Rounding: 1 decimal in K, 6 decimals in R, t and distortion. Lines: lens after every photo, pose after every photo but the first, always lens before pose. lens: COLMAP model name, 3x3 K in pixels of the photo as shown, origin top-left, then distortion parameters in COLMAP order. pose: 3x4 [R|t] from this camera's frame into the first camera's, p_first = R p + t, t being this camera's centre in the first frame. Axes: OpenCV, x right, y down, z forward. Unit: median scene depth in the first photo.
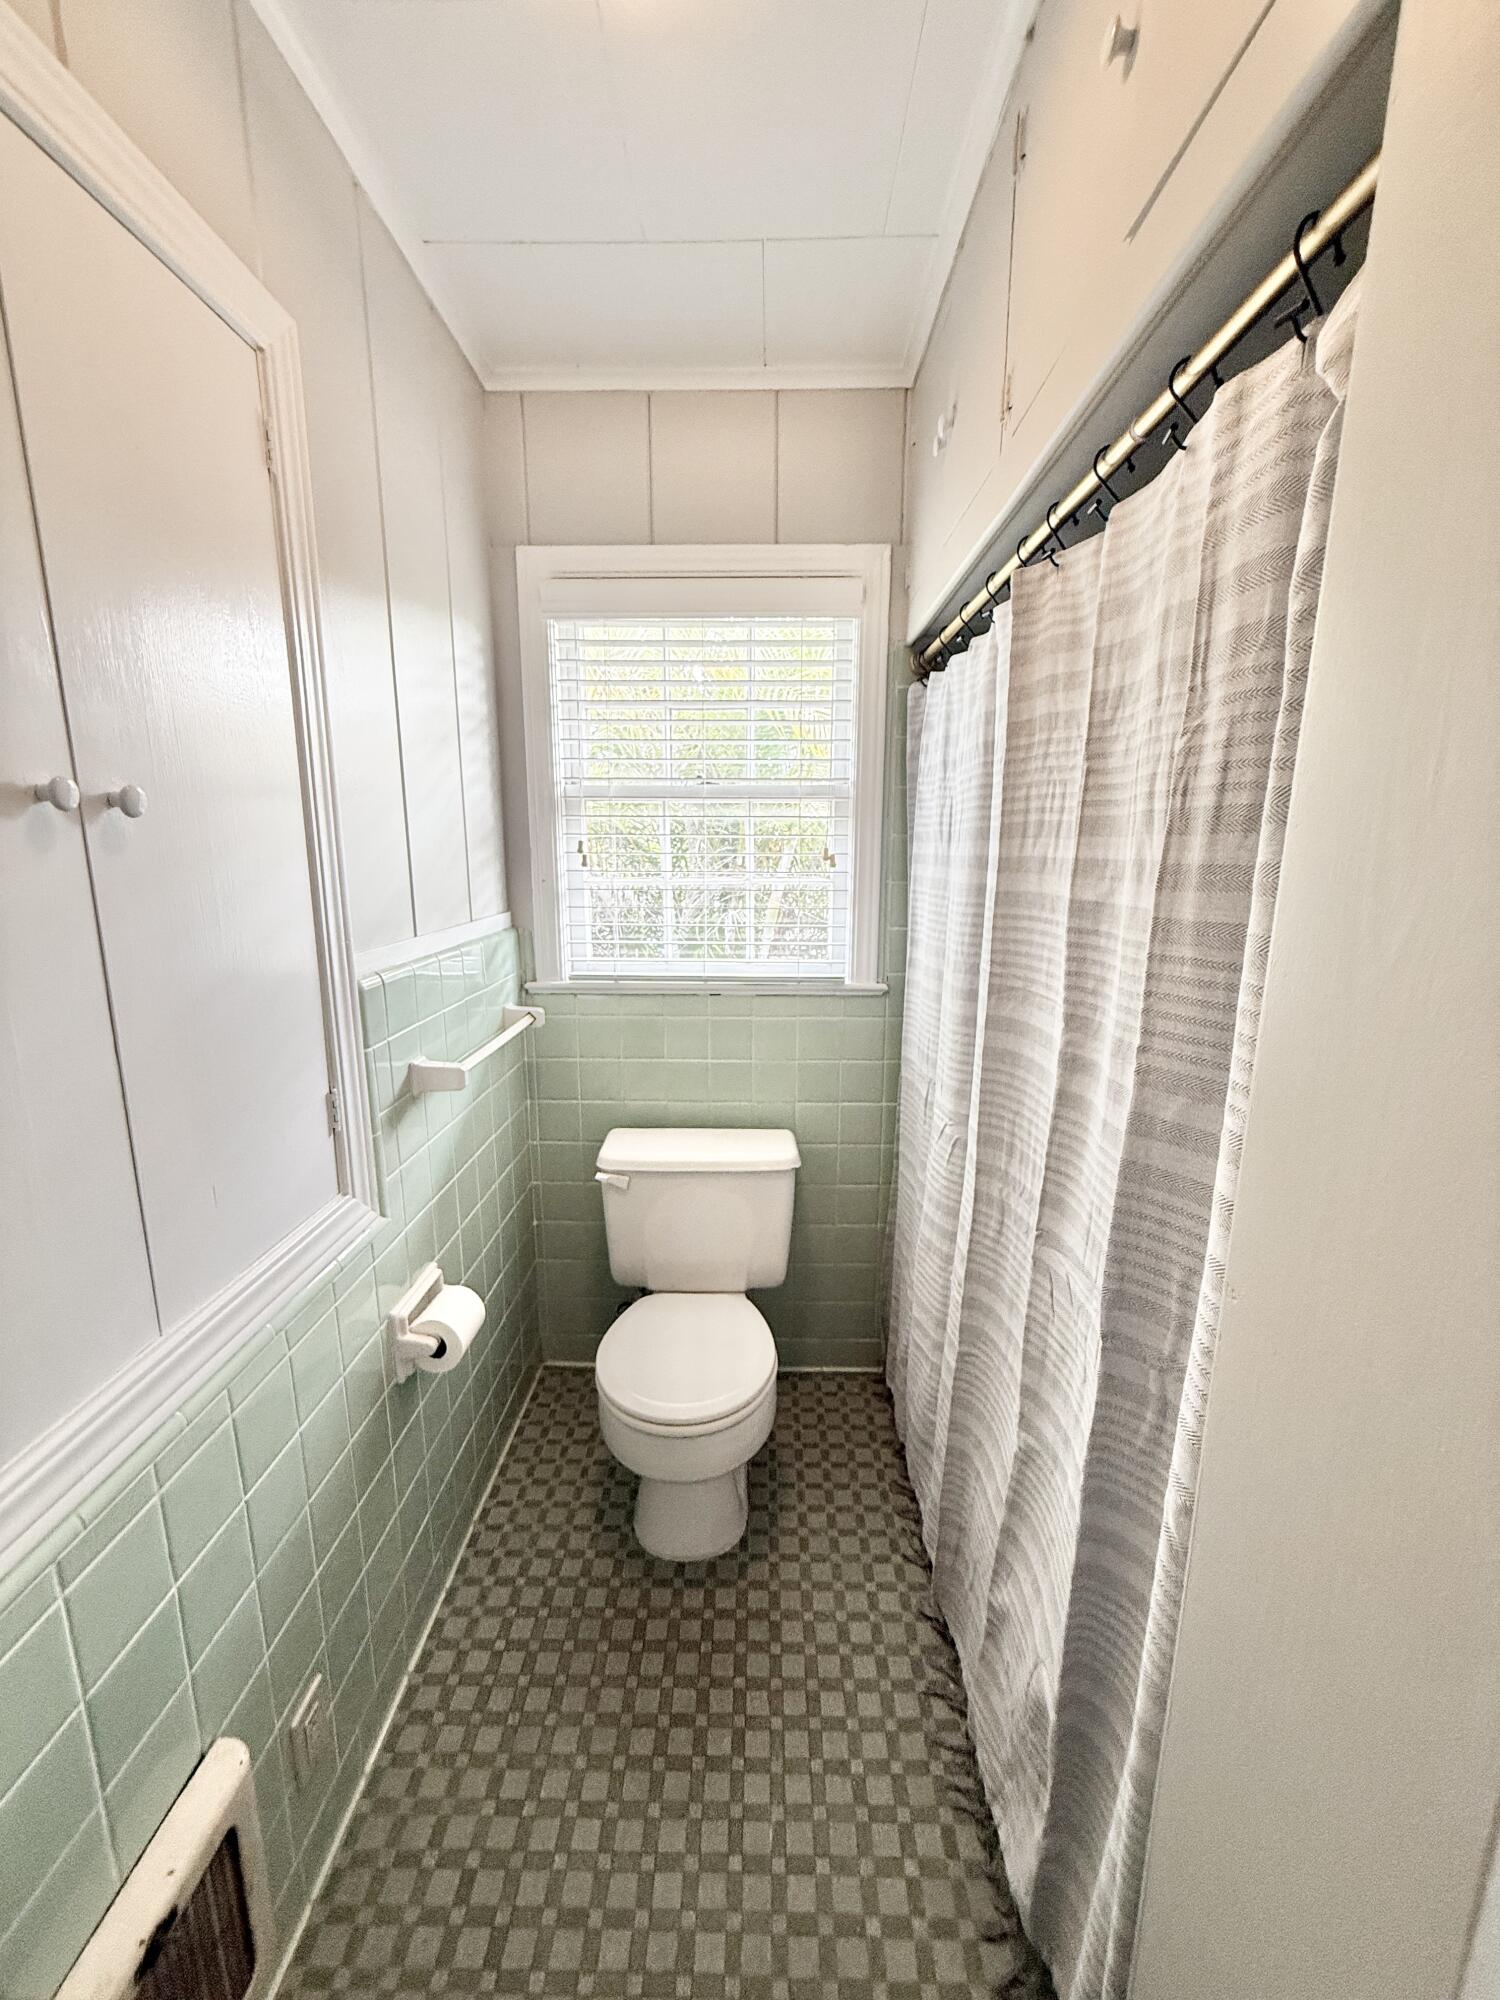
lens RADIAL K [[796.0, 0, 753.6], [0, 796.0, 1002.4], [0, 0, 1]] dist [0.001883, 0.000478]
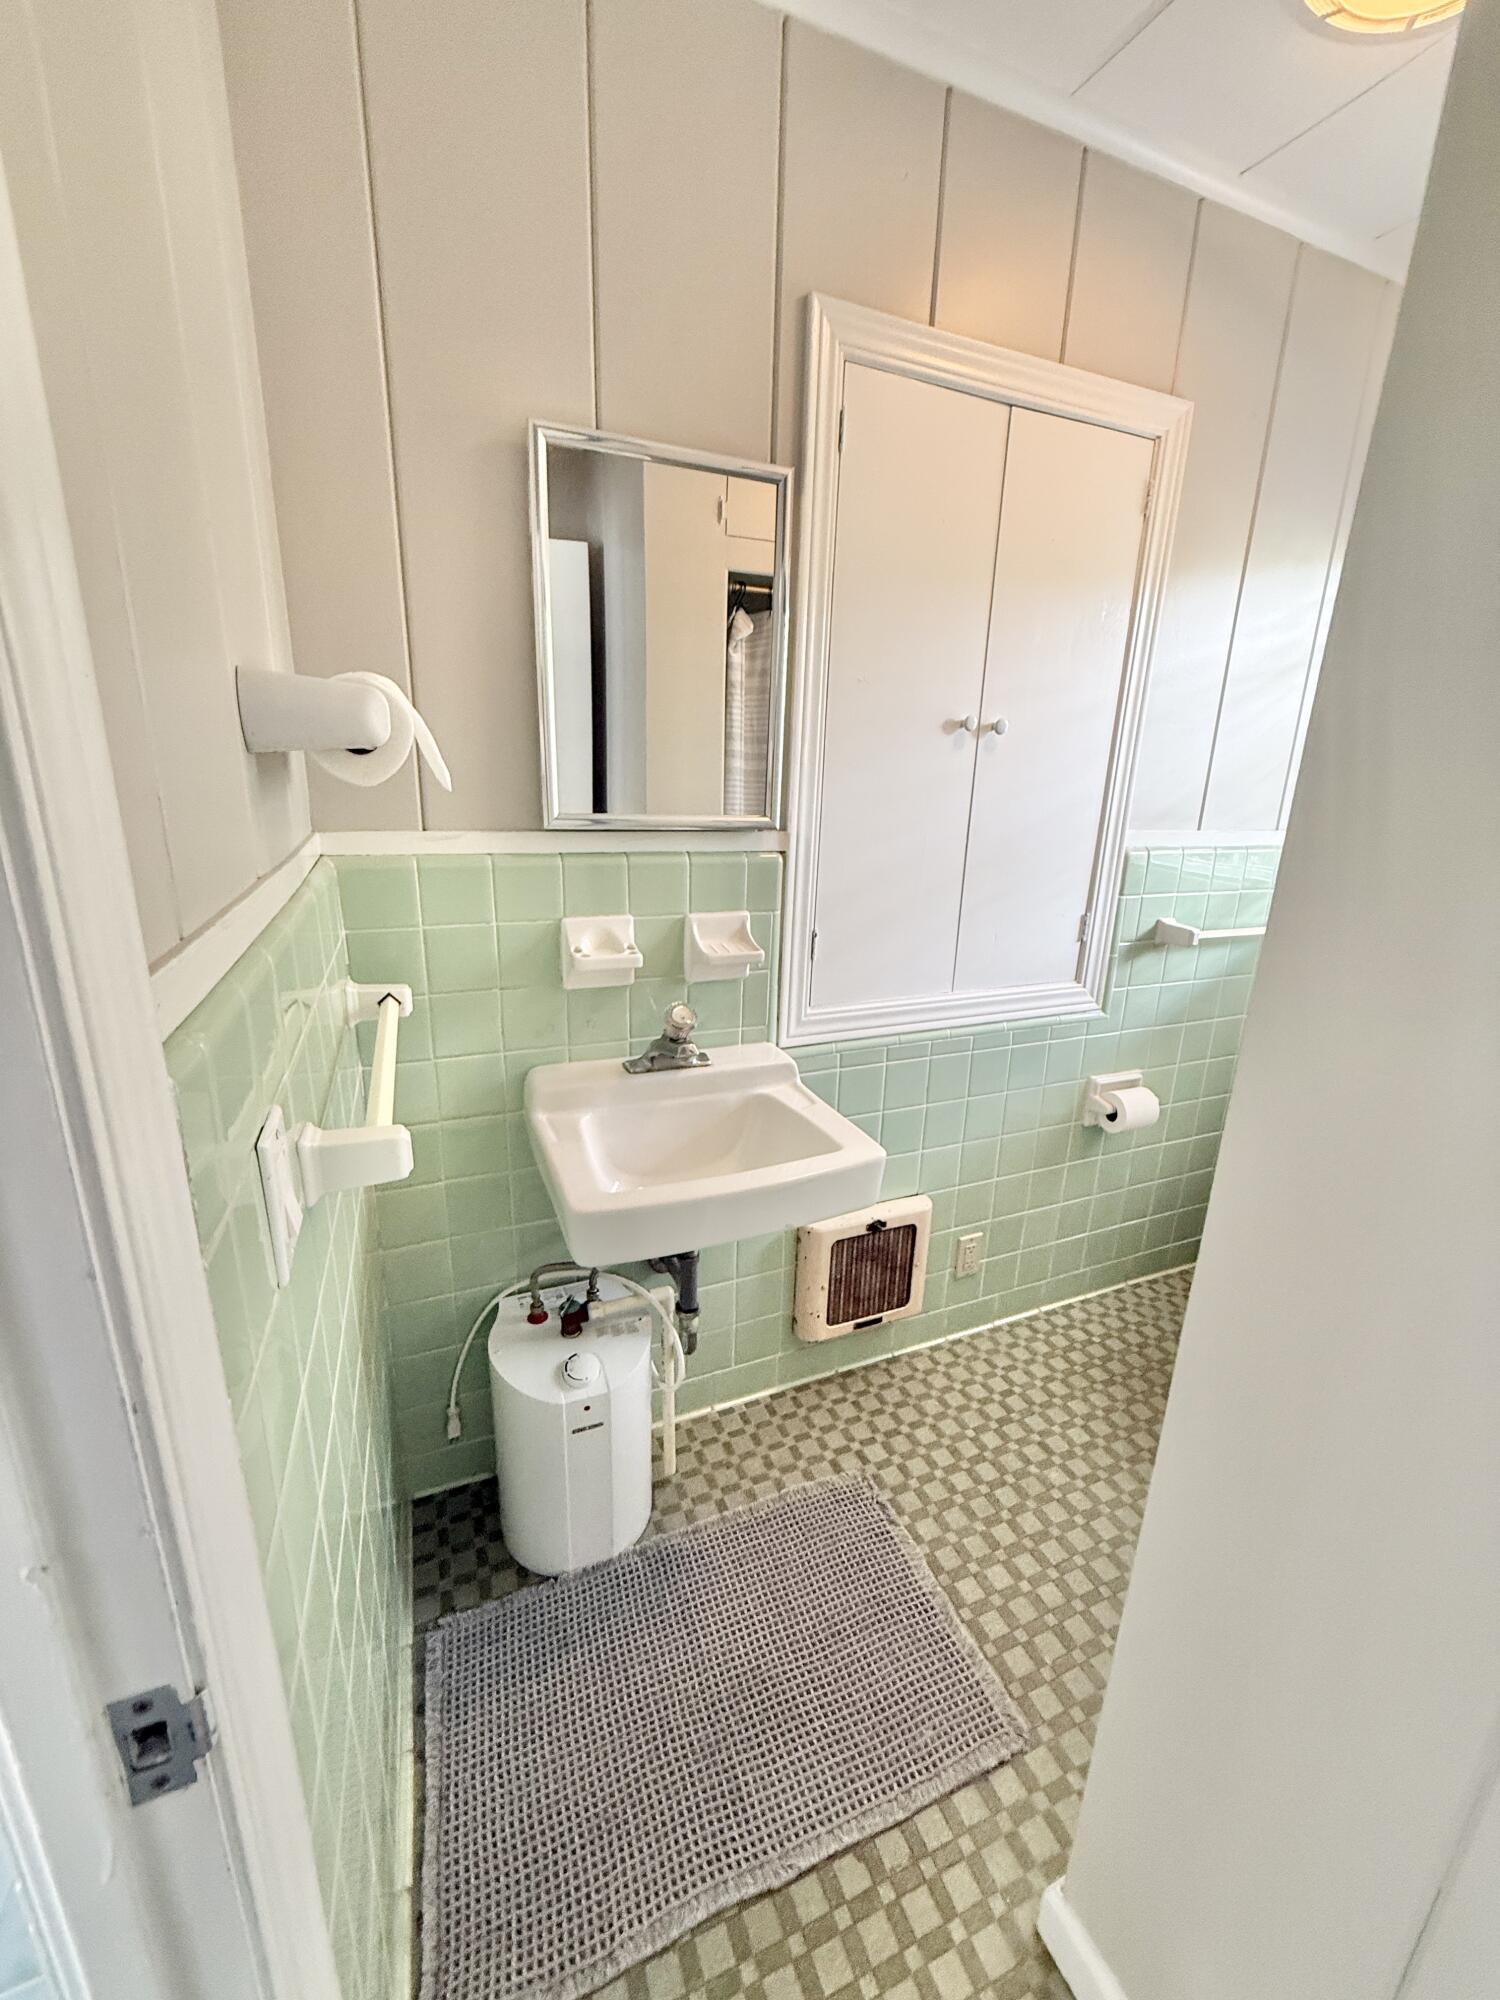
lens RADIAL K [[796.0, 0, 748.9], [0, 796.0, 1000.9], [0, 0, 1]] dist [0.001883, 0.000478]
pose [[0.404745, 0.258925, -0.877006, 0.567923], [-0.204964, 0.960360, 0.188942, 0.103735], [0.891163, 0.103281, 0.441771, -0.252028]]
